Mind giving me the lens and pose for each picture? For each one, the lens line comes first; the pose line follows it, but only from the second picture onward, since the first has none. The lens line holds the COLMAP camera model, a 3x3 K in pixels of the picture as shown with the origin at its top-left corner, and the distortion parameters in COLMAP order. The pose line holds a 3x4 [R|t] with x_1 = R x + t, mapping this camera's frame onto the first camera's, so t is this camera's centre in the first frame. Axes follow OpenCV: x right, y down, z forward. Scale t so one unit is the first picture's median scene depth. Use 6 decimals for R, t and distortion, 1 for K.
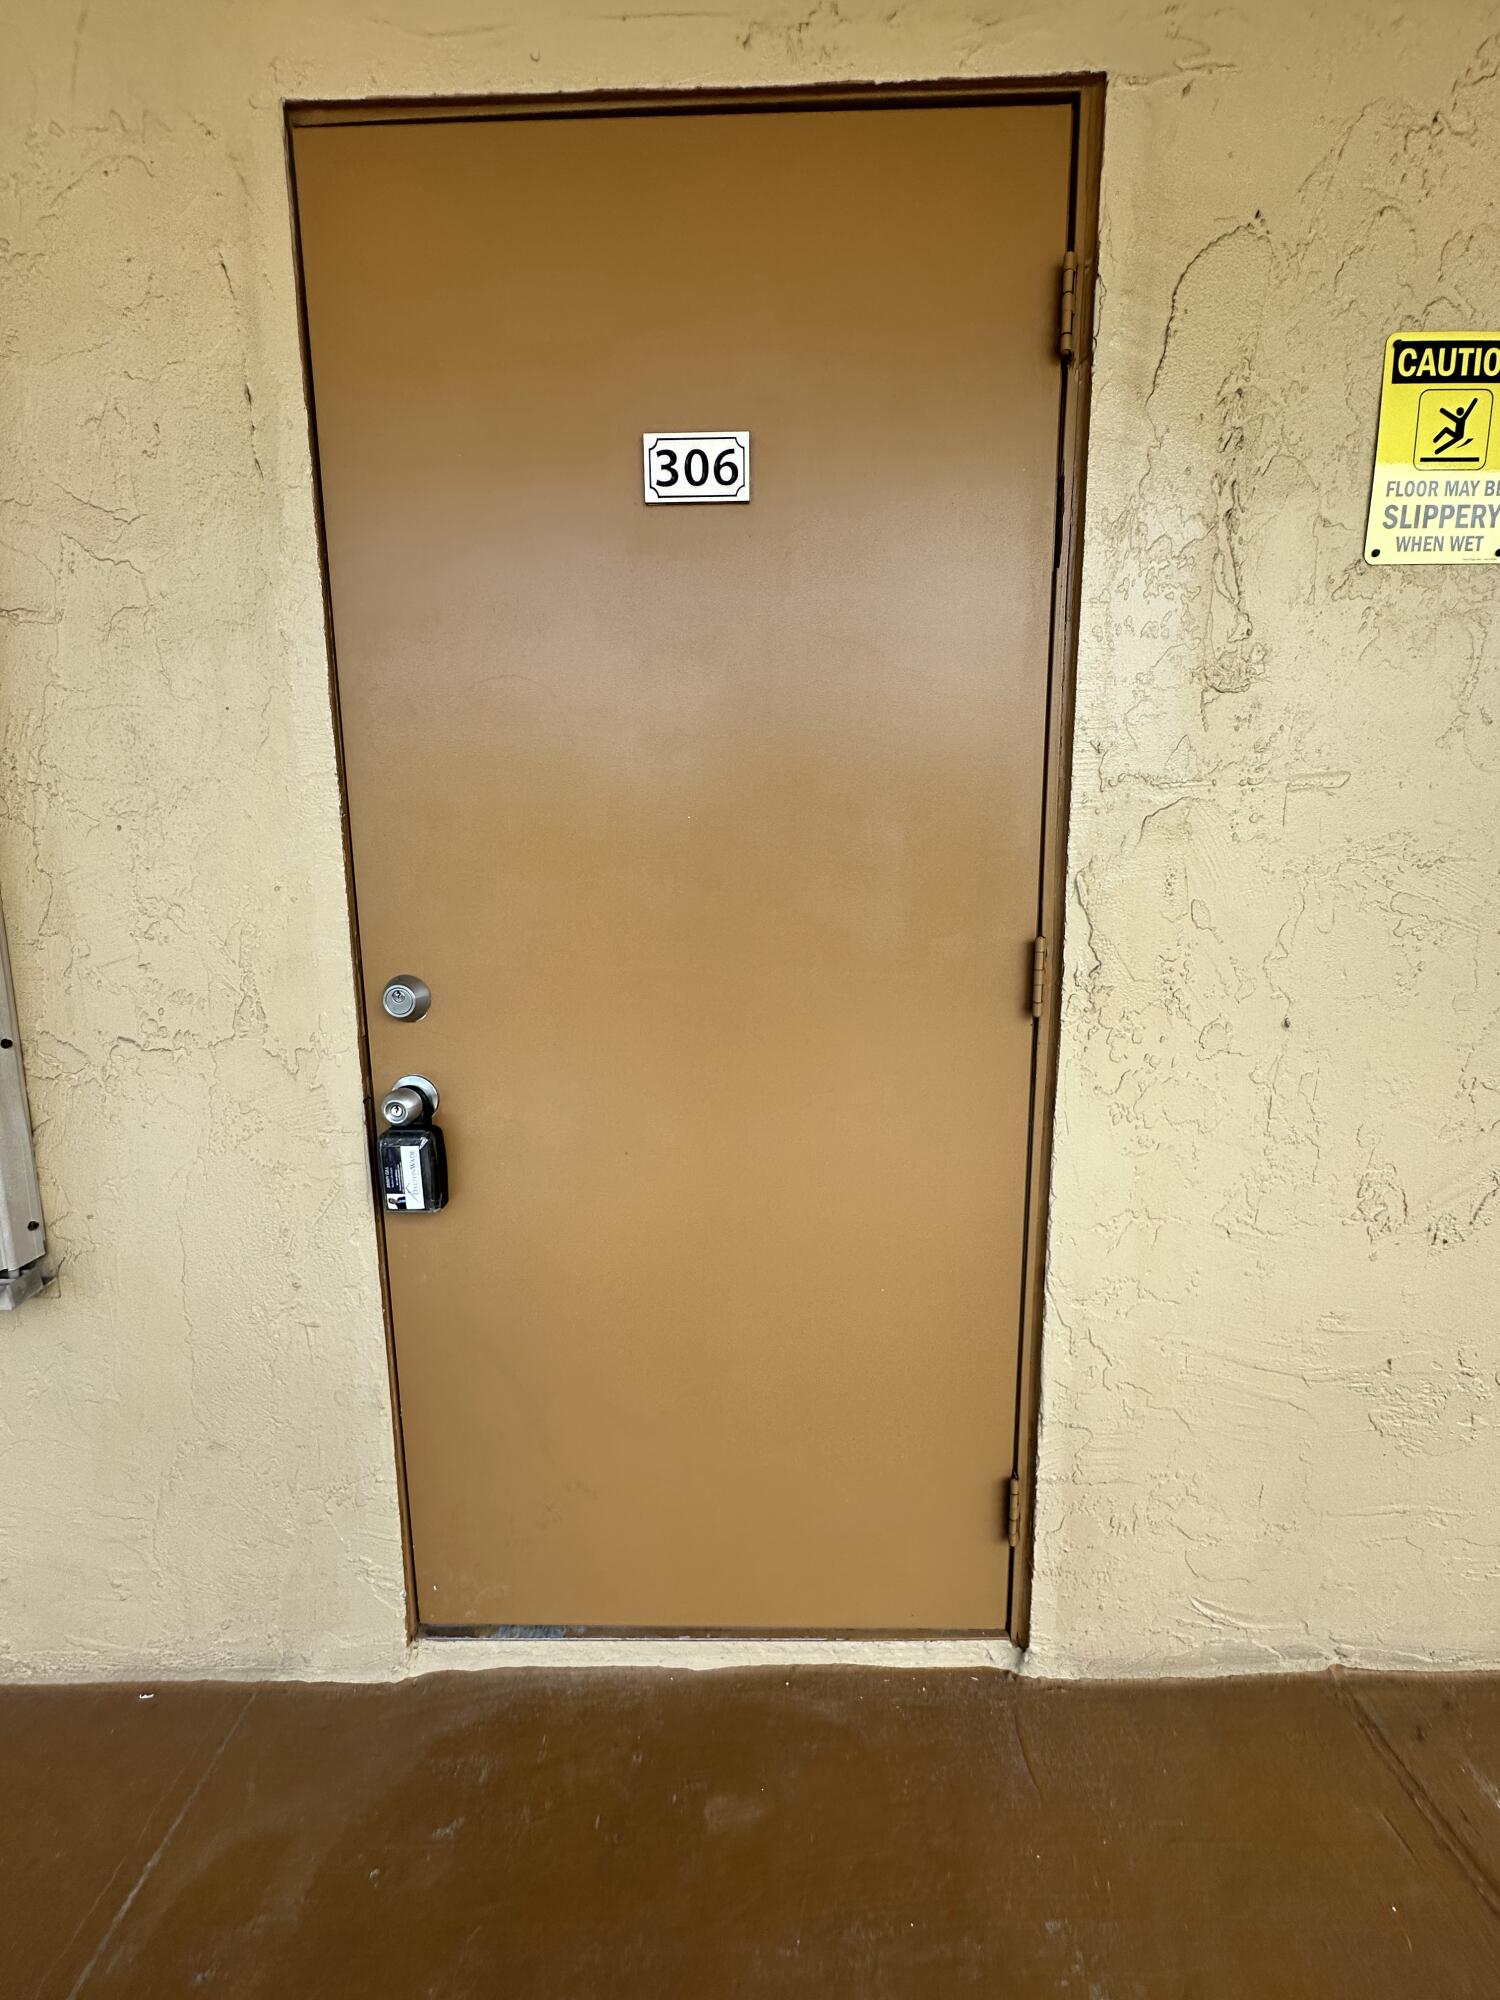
lens RADIAL K [[811.2, 0, 749.6], [0, 811.2, 1000.3], [0, 0, 1]] dist [0.009107, 0.000461]
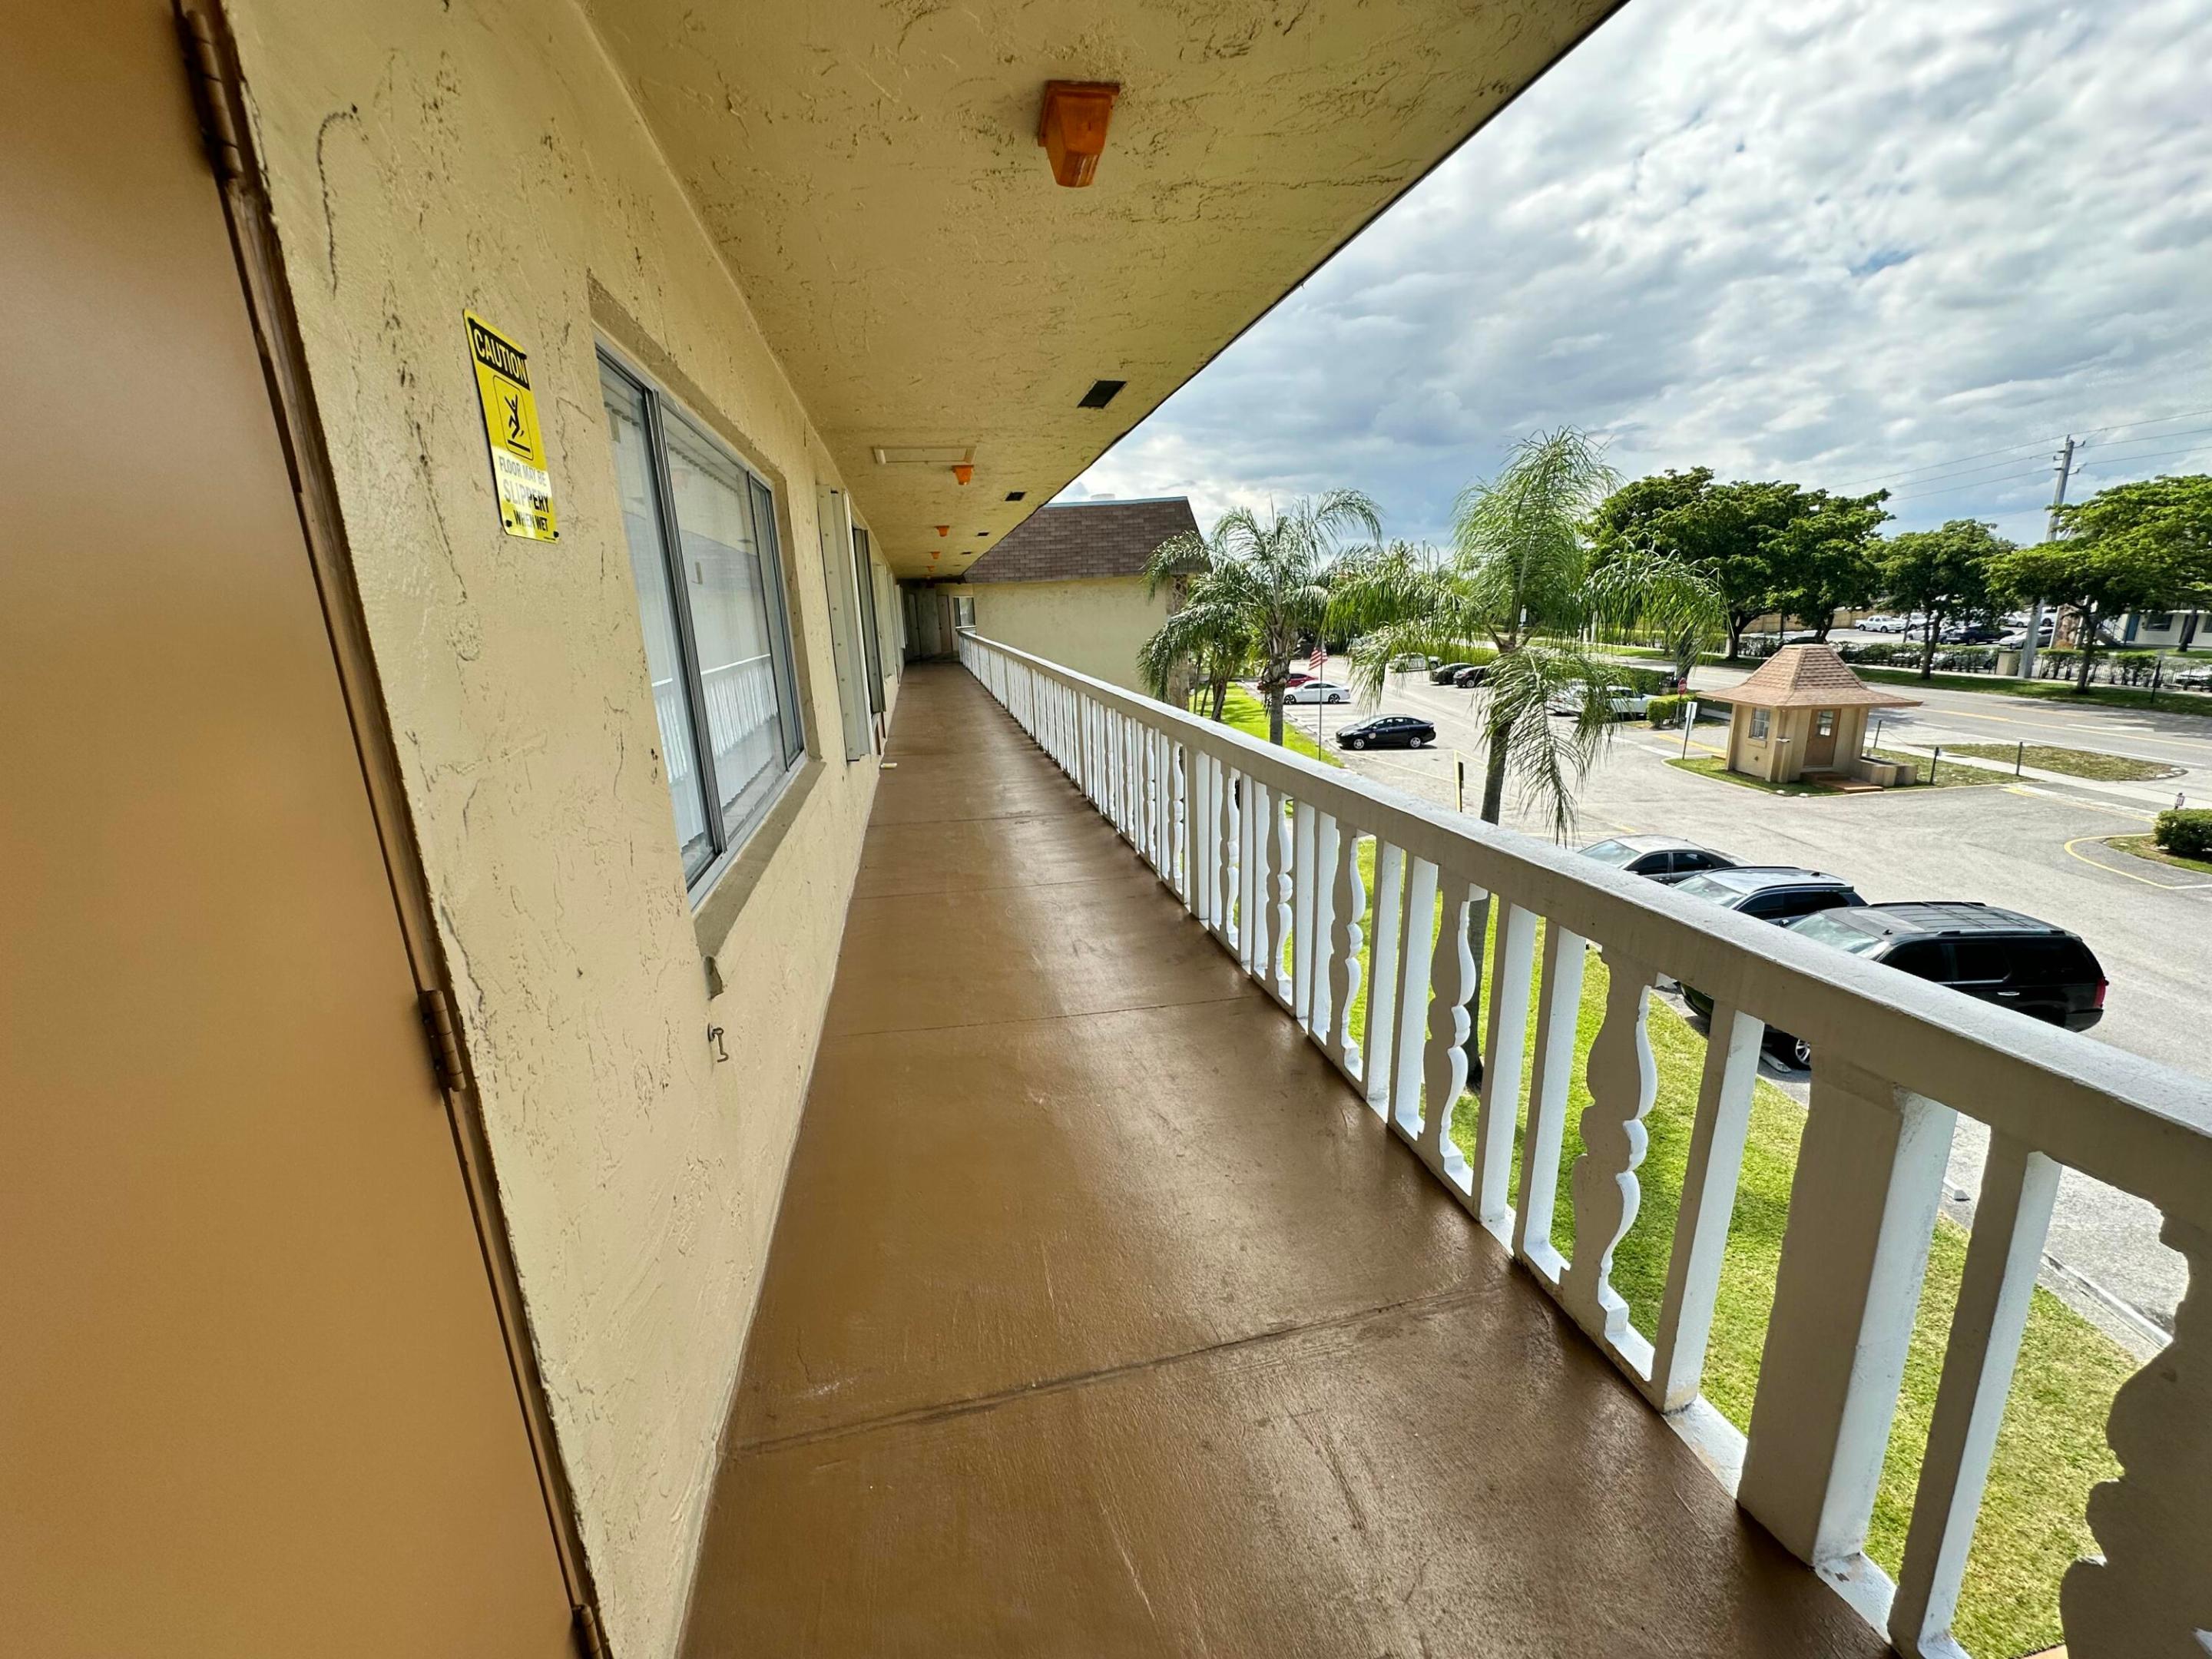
lens RADIAL K [[897.2, 0, 1107.1], [0, 897.2, 831.4], [0, 0, 1]] dist [0.009107, 0.000461]
pose [[-0.198161, -0.229140, 0.953009, -0.556674], [0.189890, 0.944895, 0.266674, -0.347279], [-0.961600, 0.233811, -0.143730, 0.541325]]
